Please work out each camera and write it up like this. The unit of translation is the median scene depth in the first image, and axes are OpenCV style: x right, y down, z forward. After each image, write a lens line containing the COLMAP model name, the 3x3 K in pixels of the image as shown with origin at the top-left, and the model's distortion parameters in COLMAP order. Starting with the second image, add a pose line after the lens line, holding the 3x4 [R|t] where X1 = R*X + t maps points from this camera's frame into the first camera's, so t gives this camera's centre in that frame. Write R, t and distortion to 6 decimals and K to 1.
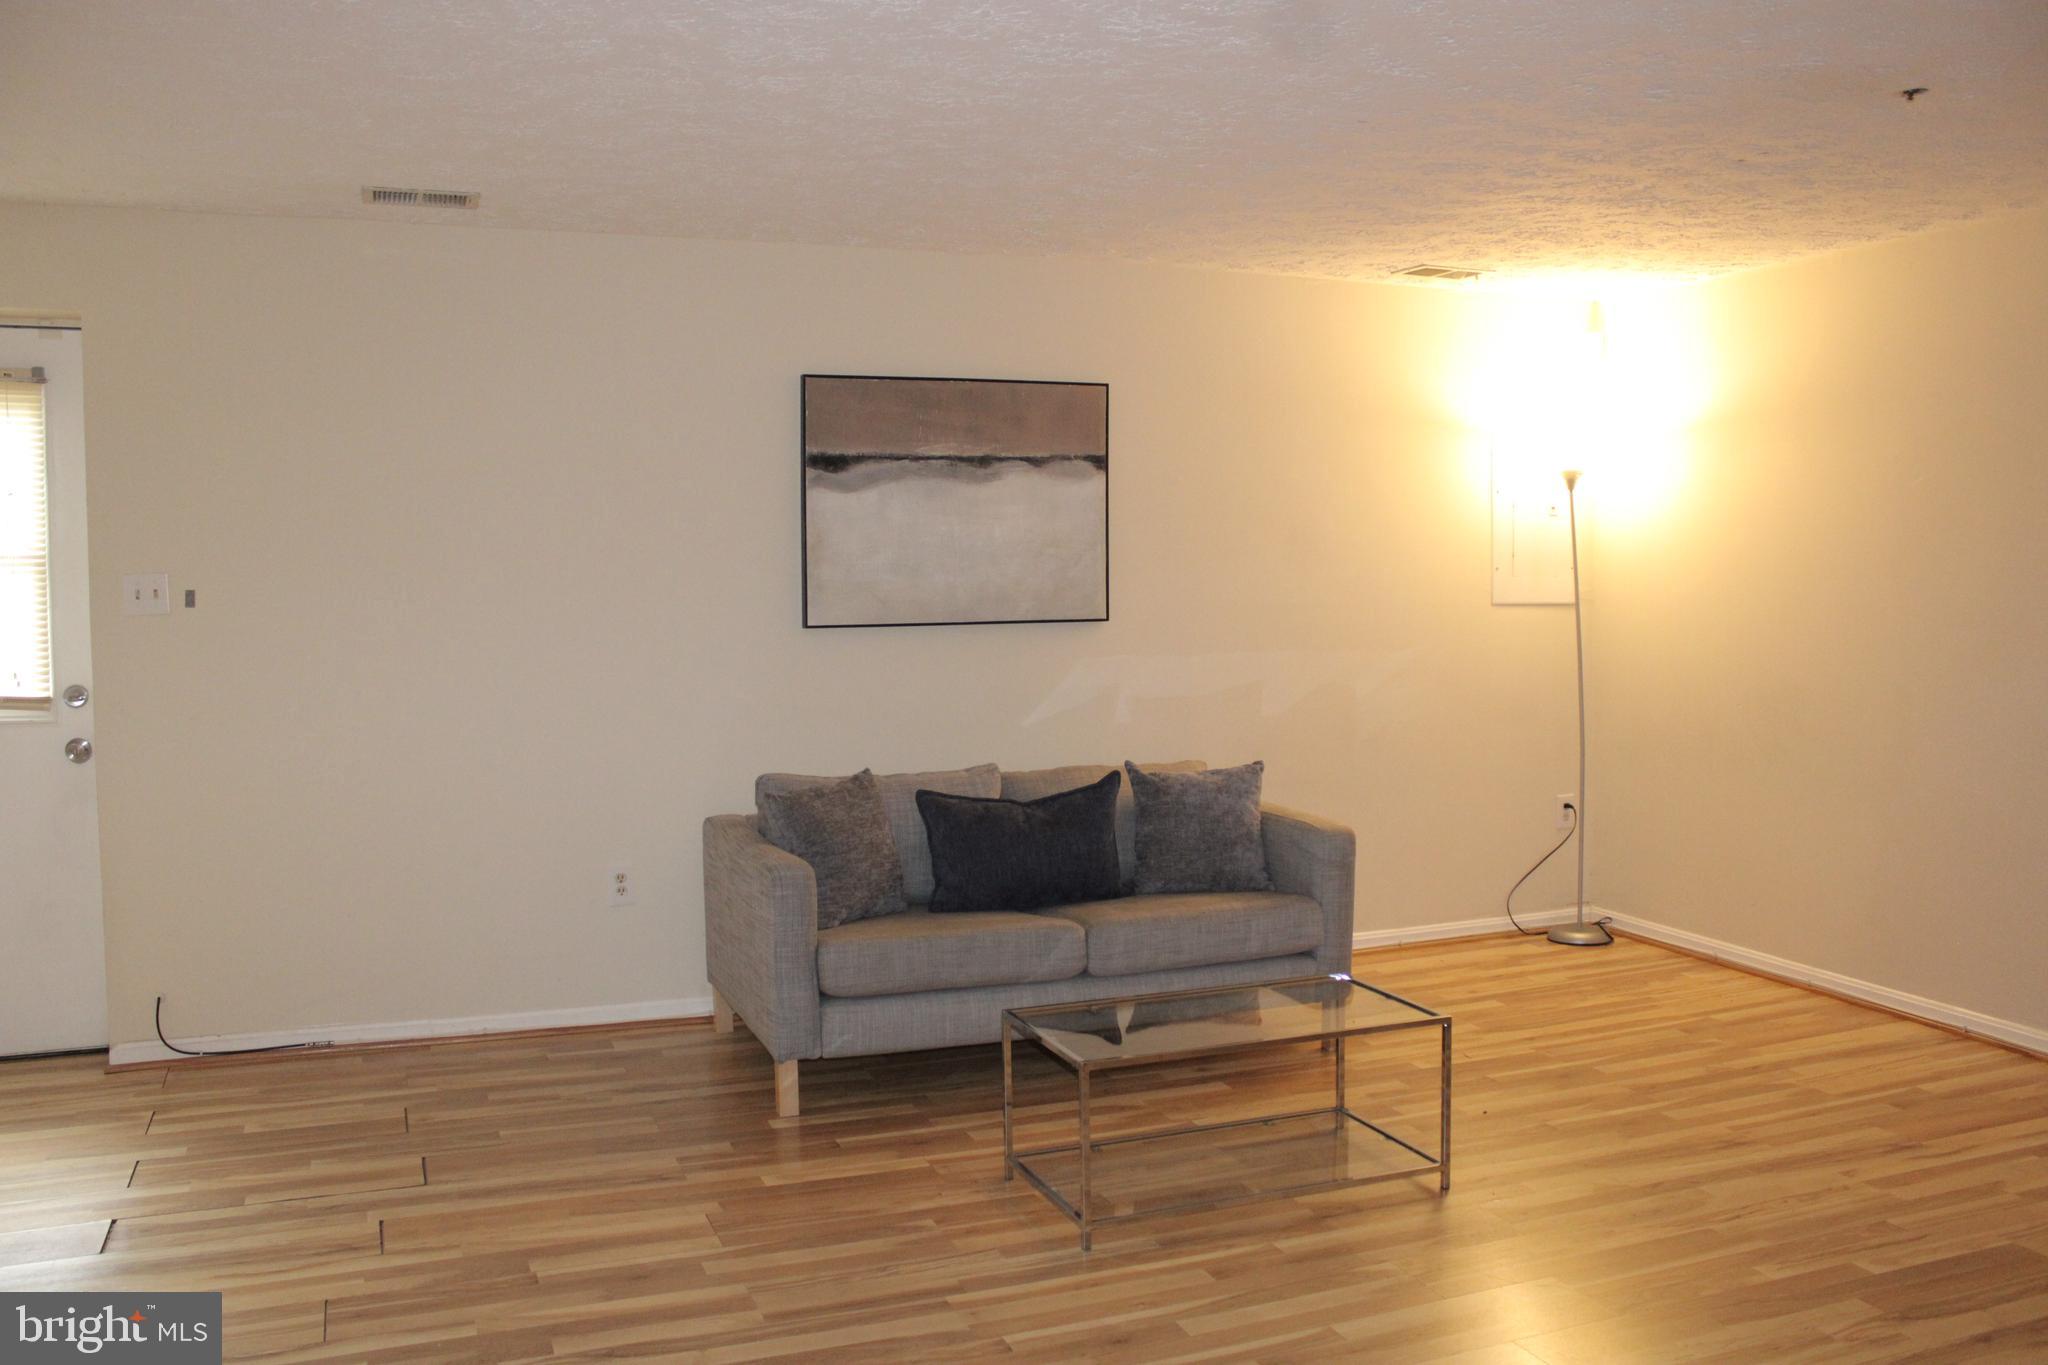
lens RADIAL K [[1730.3, 0, 1024.0], [0, 1730.3, 682.5], [0, 0, 1]] dist [-0.087288, -0.000756]
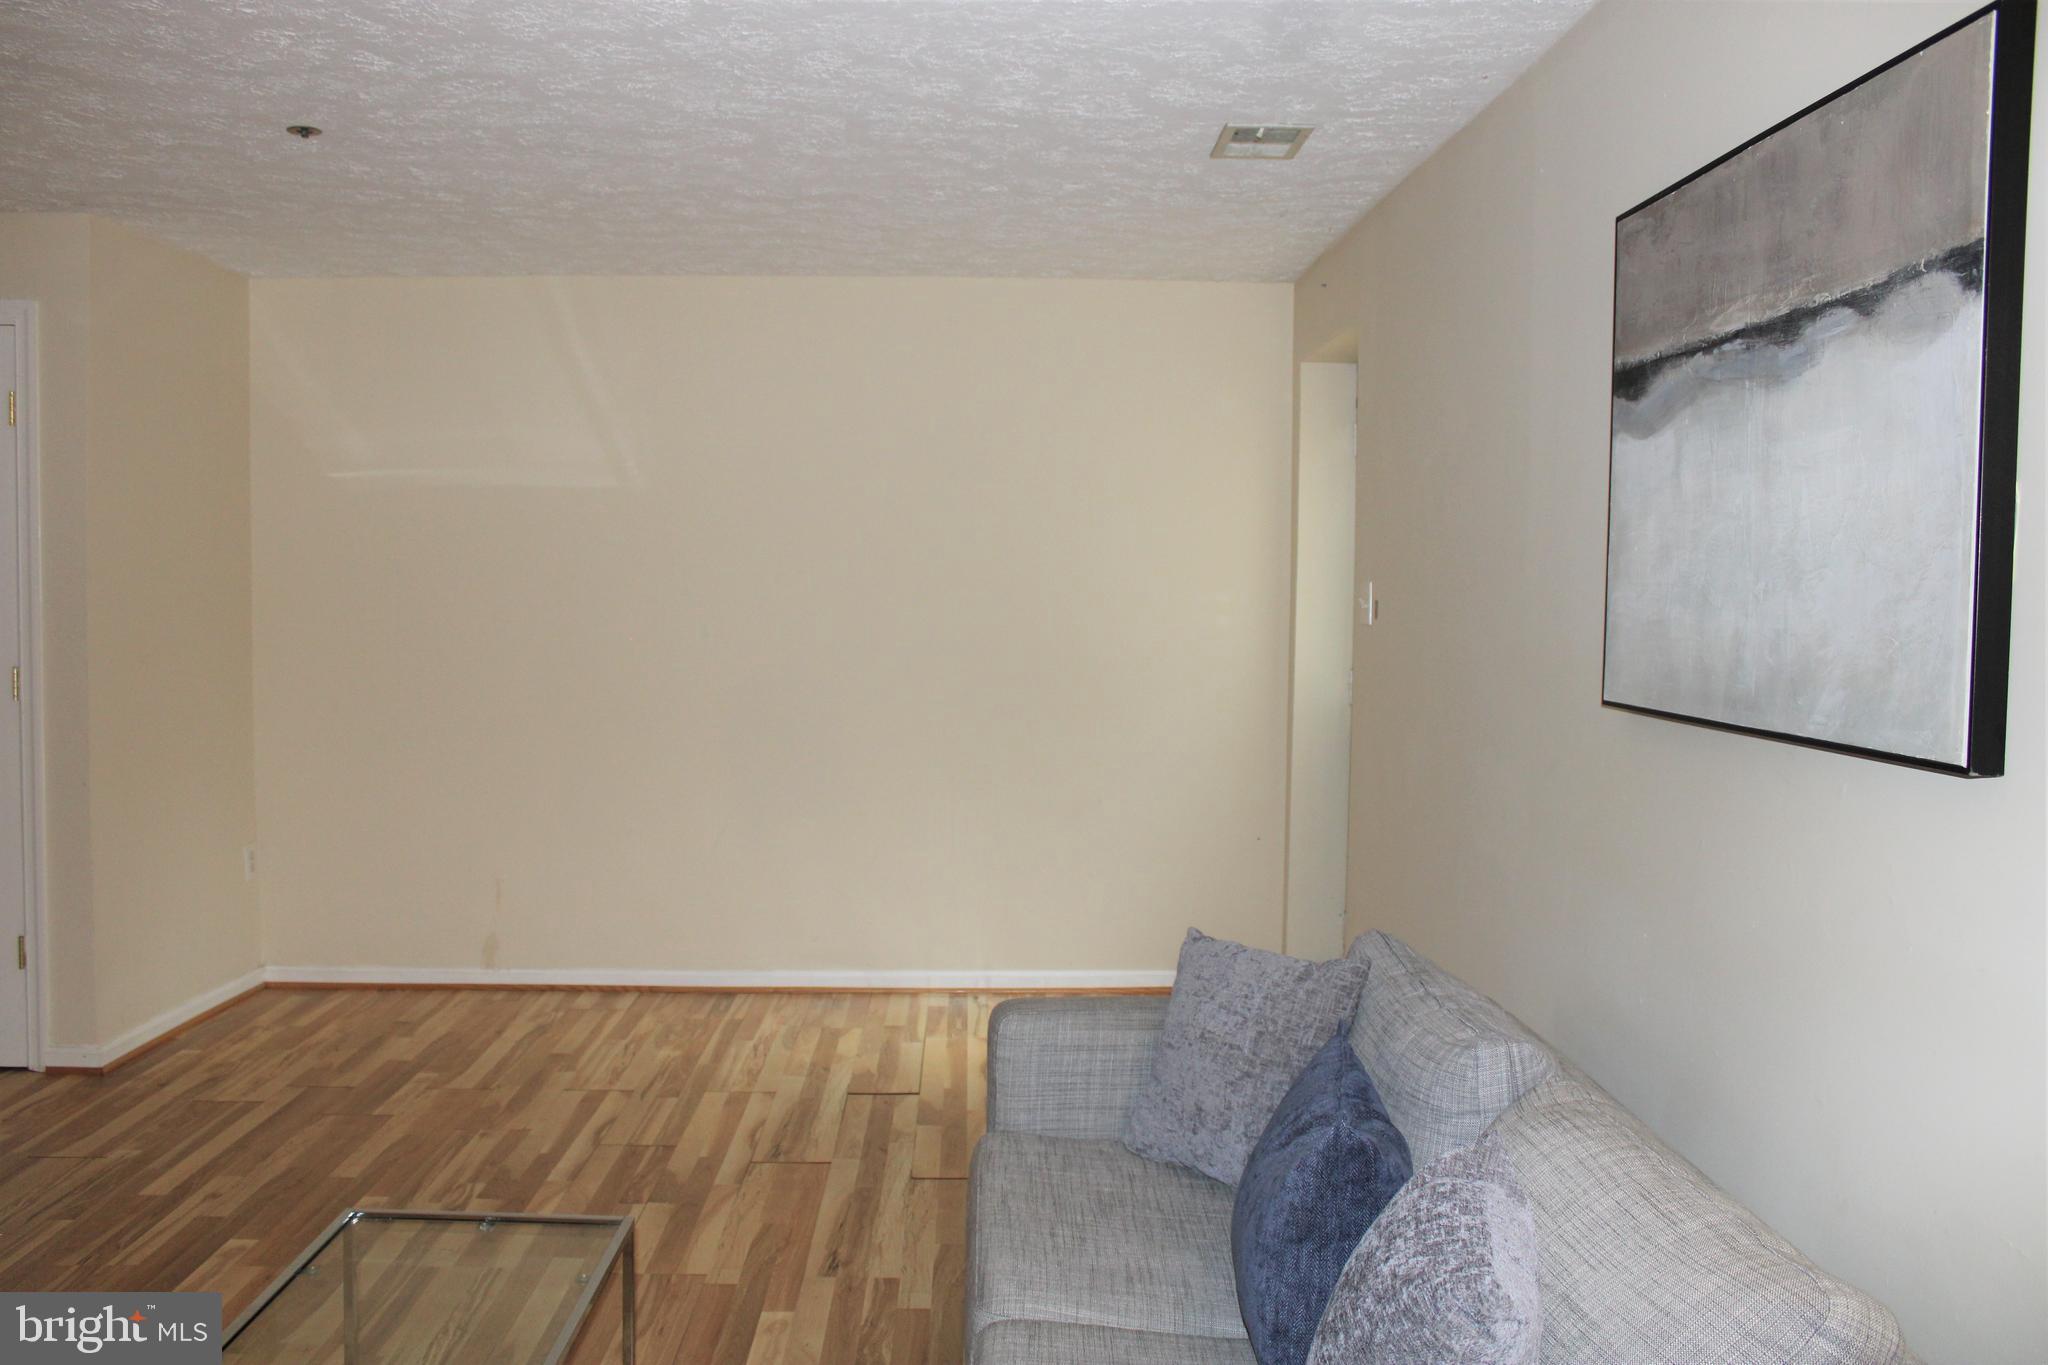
lens RADIAL K [[1730.3, 0, 1024.0], [0, 1730.3, 682.5], [0, 0, 1]] dist [-0.087288, -0.000756]
pose [[-0.340937, 0.050245, -0.938743, 0.421448], [-0.087387, 0.992553, 0.084863, -0.066702], [0.936016, 0.110967, -0.334007, 1.010977]]
